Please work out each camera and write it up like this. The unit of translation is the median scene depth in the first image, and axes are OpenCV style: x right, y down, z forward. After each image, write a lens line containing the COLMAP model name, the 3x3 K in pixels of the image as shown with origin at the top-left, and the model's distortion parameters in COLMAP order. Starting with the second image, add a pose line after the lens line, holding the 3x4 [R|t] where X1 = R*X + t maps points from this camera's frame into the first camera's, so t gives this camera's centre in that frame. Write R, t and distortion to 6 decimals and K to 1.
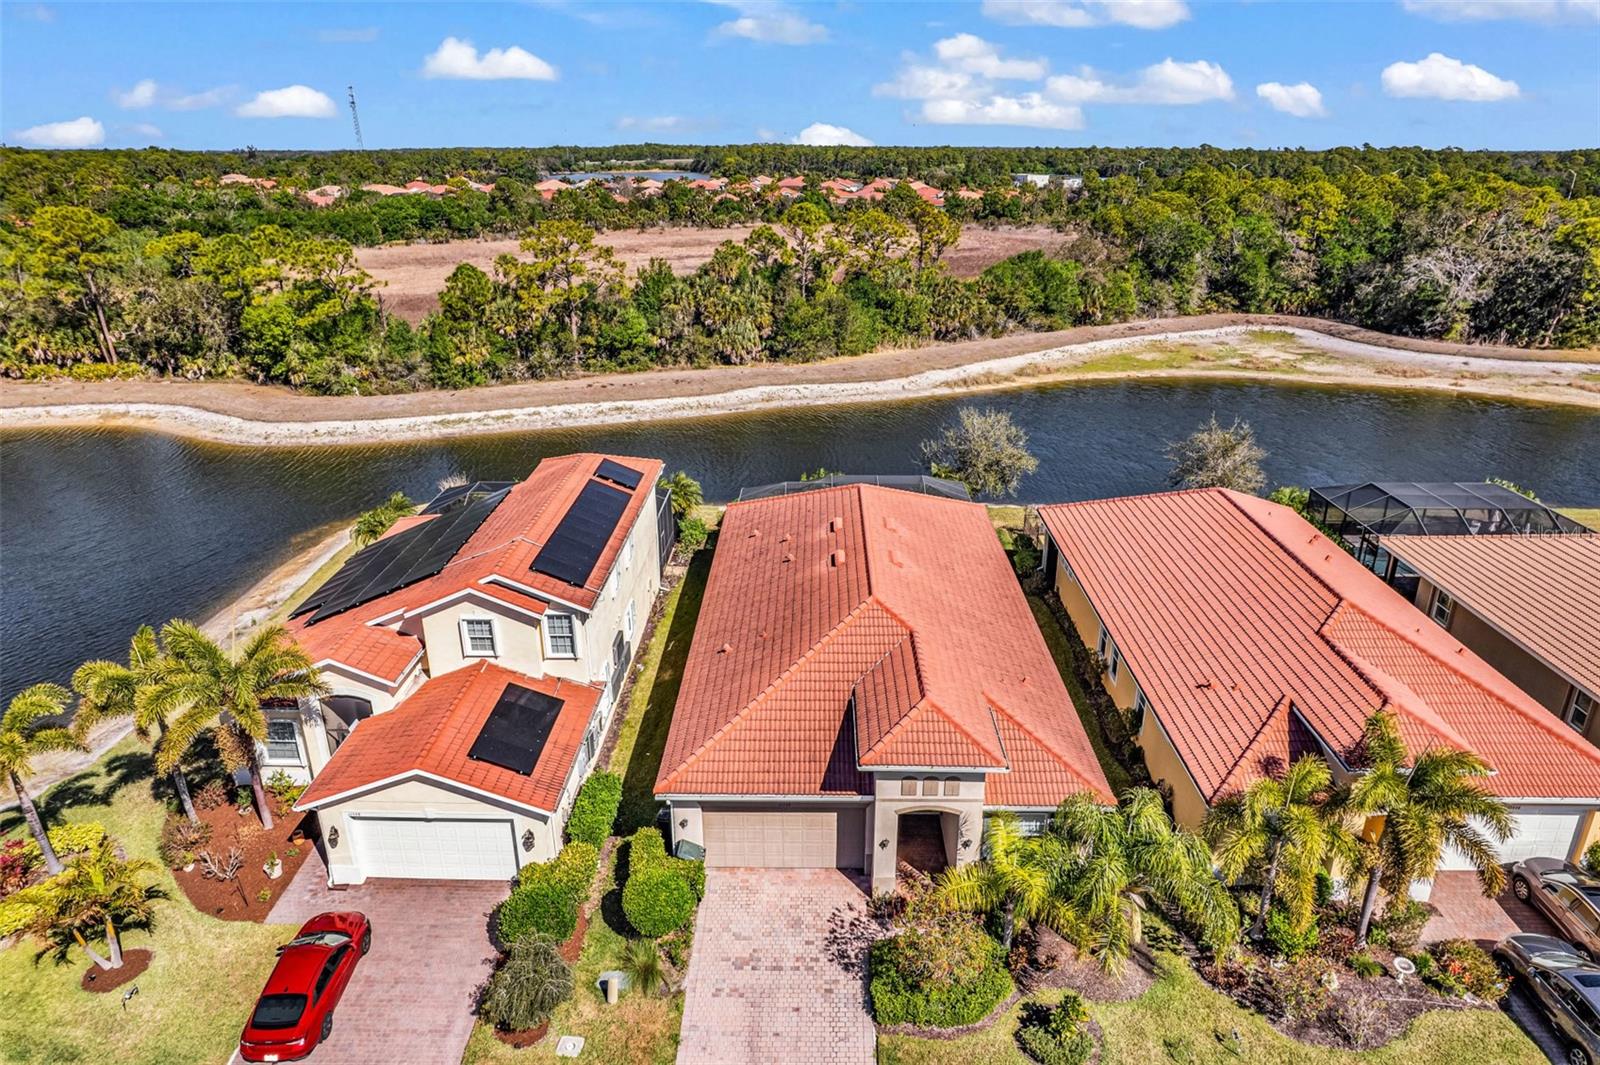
lens RADIAL K [[1041.1, 0, 819.4], [0, 1041.1, 534.4], [0, 0, 1]] dist [-0.080912, 0.078160]
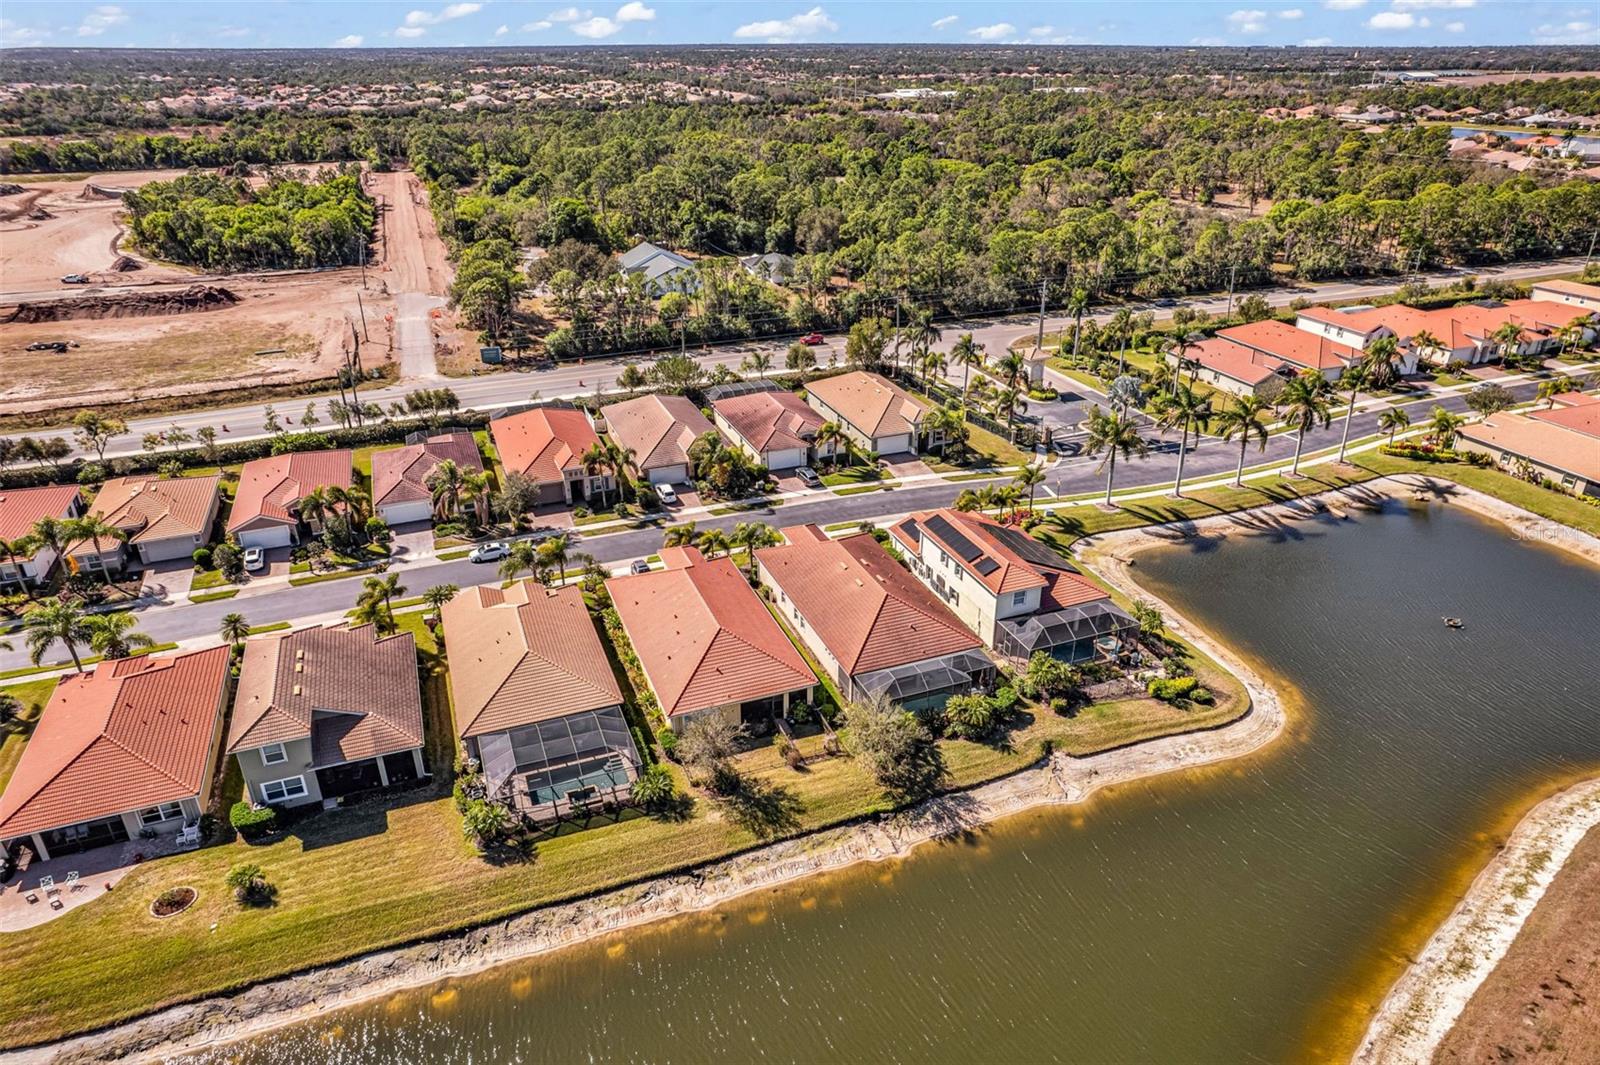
lens RADIAL K [[1037.4, 0, 824.0], [0, 1037.4, 527.8], [0, 0, 1]] dist [-0.076176, 0.074995]
pose [[-0.923885, 0.163528, -0.345969, 0.411451], [-0.135997, 0.704761, 0.696288, -0.760113], [0.357688, 0.690341, -0.628879, 1.054874]]
